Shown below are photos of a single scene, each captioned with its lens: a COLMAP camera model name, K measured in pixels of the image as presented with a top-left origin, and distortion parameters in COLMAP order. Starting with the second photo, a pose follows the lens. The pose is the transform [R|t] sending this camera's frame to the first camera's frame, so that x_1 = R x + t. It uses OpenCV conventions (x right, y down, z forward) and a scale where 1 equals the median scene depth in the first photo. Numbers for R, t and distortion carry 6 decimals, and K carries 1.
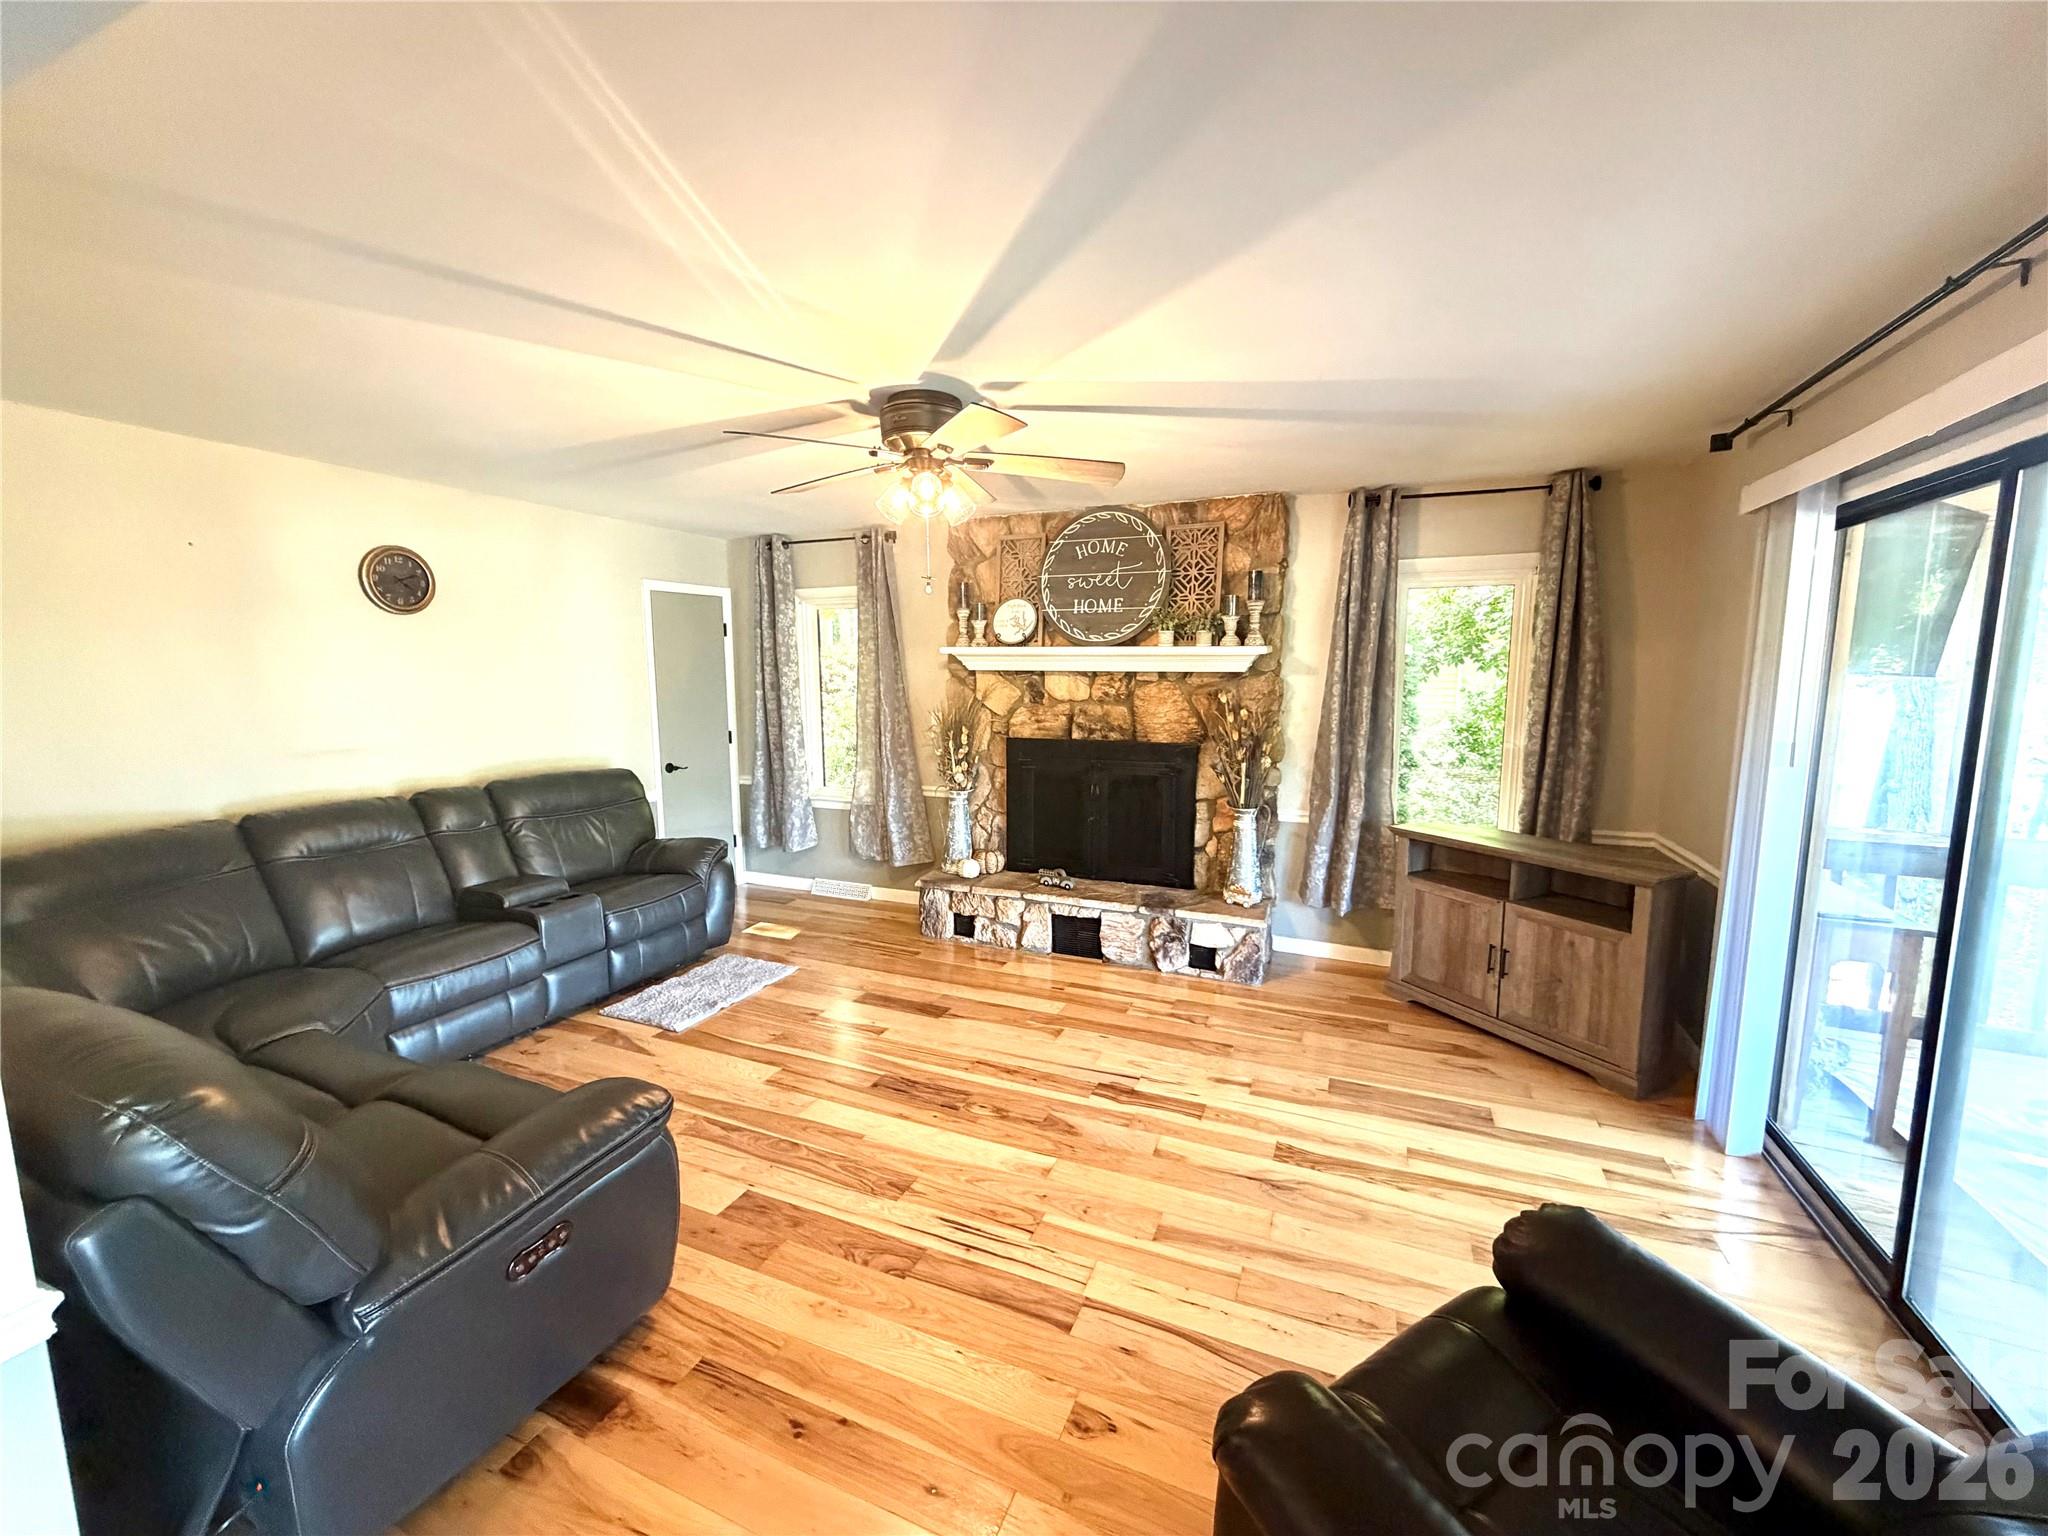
lens RADIAL K [[815.0, 0, 1017.8], [0, 815.0, 773.1], [0, 0, 1]] dist [-0.001296, 0.000168]
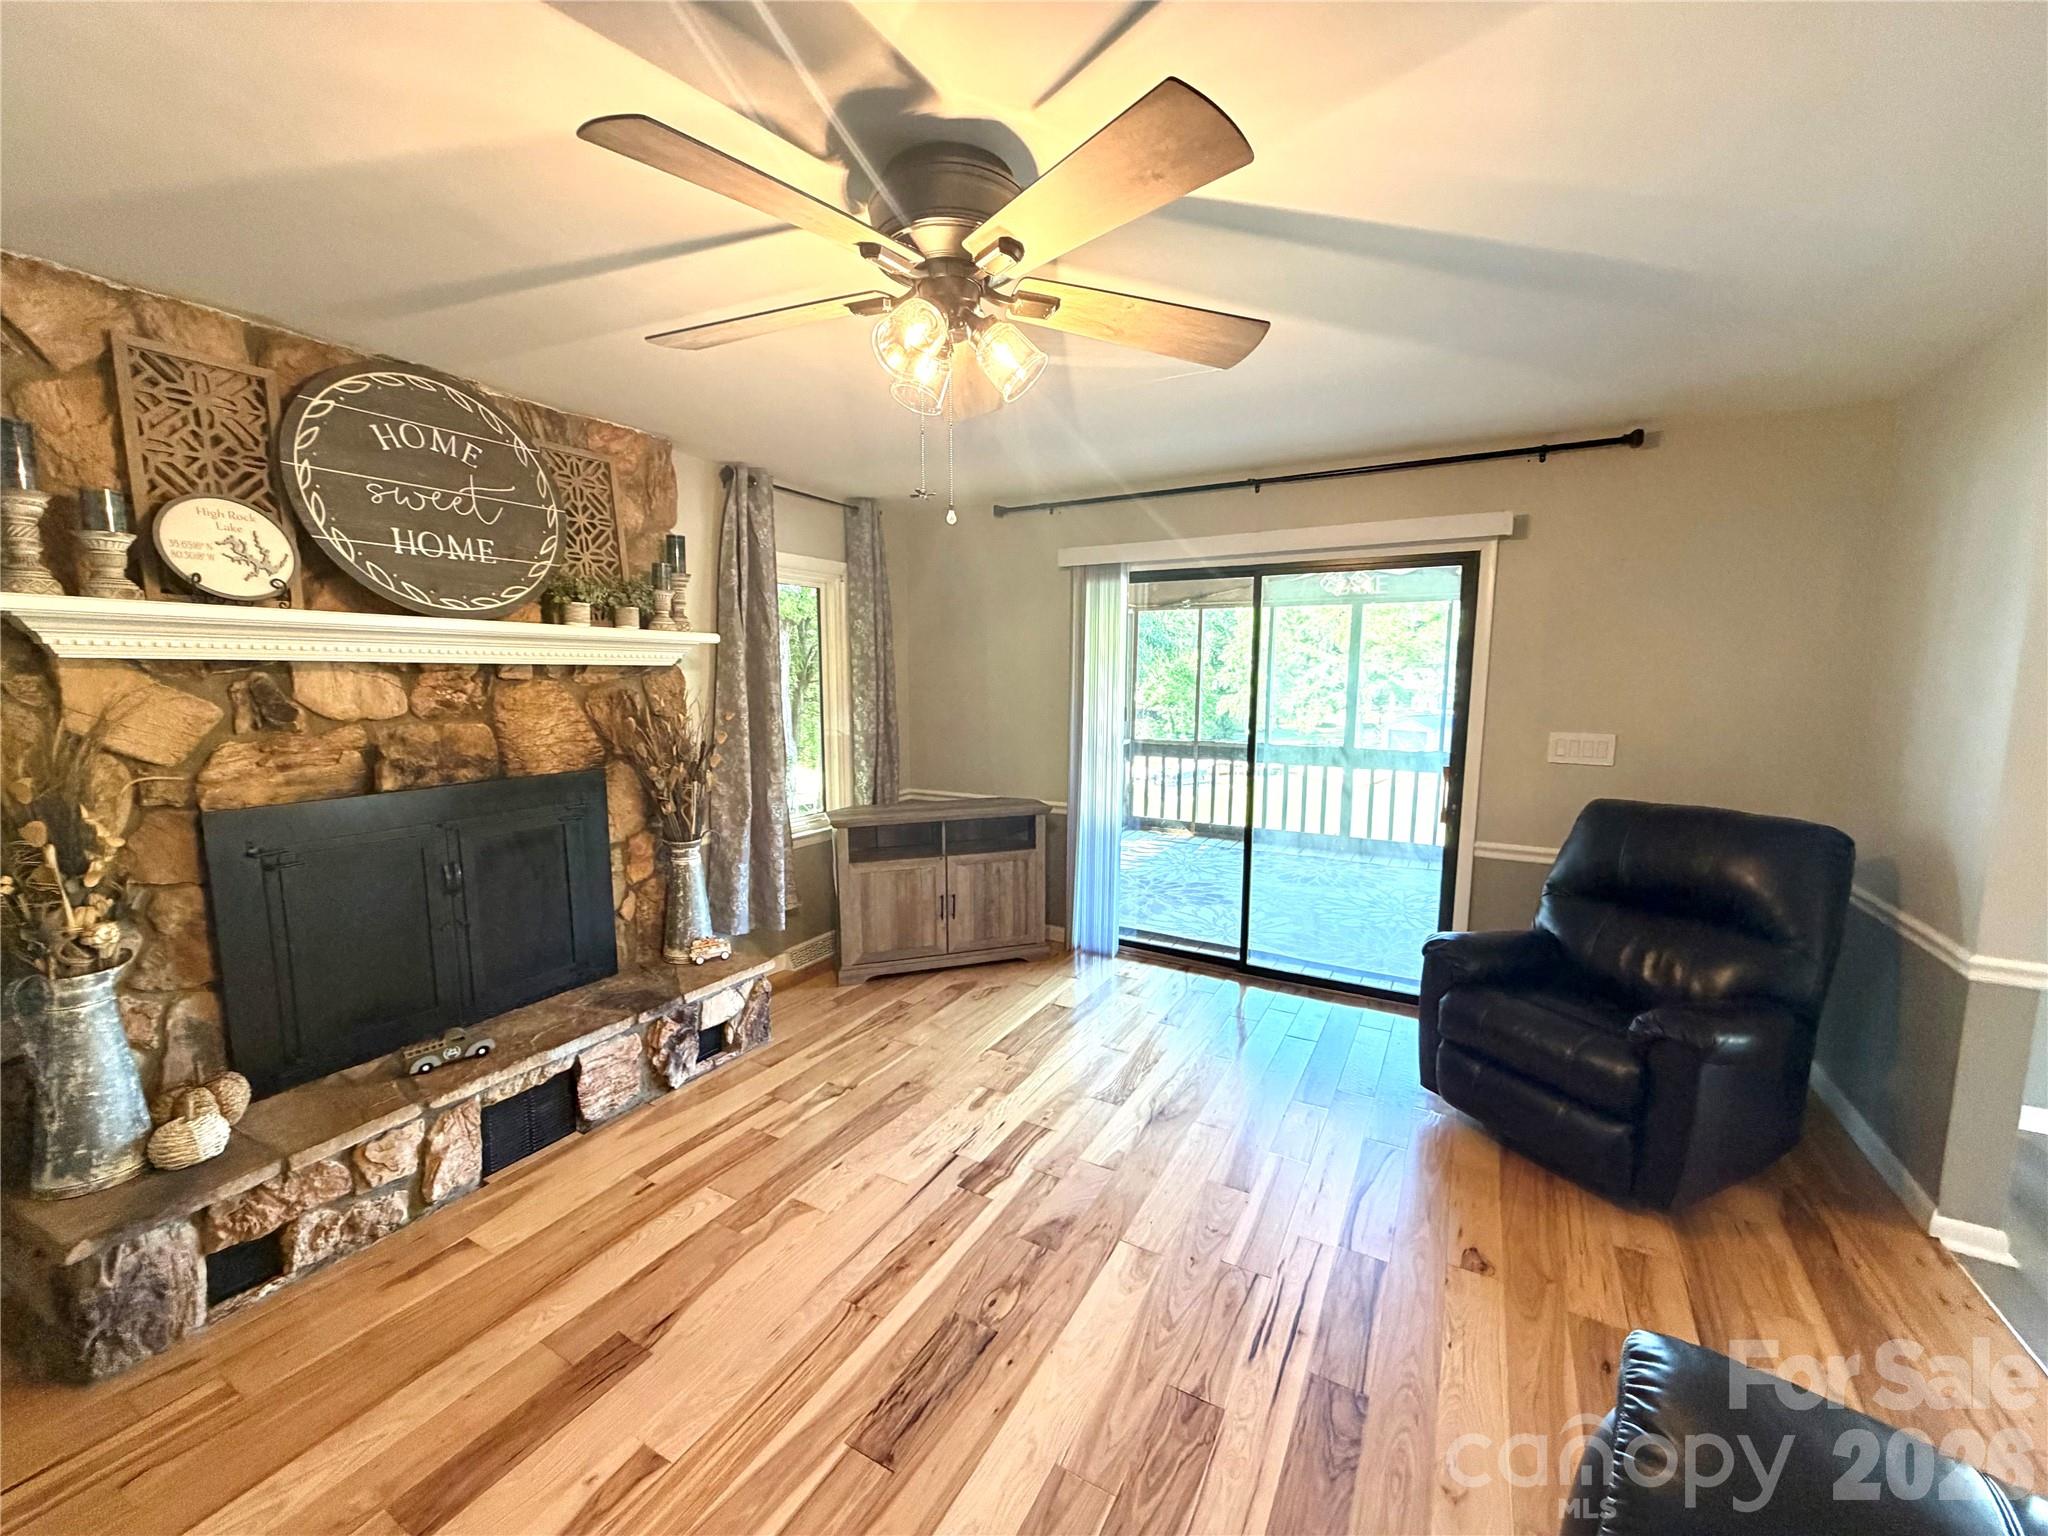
lens RADIAL K [[815.0, 0, 1017.8], [0, 815.0, 773.1], [0, 0, 1]] dist [-0.001296, 0.000168]
pose [[0.105511, -0.123404, 0.986731, -0.436617], [0.123480, 0.986216, 0.110136, -0.065189], [-0.986722, 0.110221, 0.119294, 0.566839]]
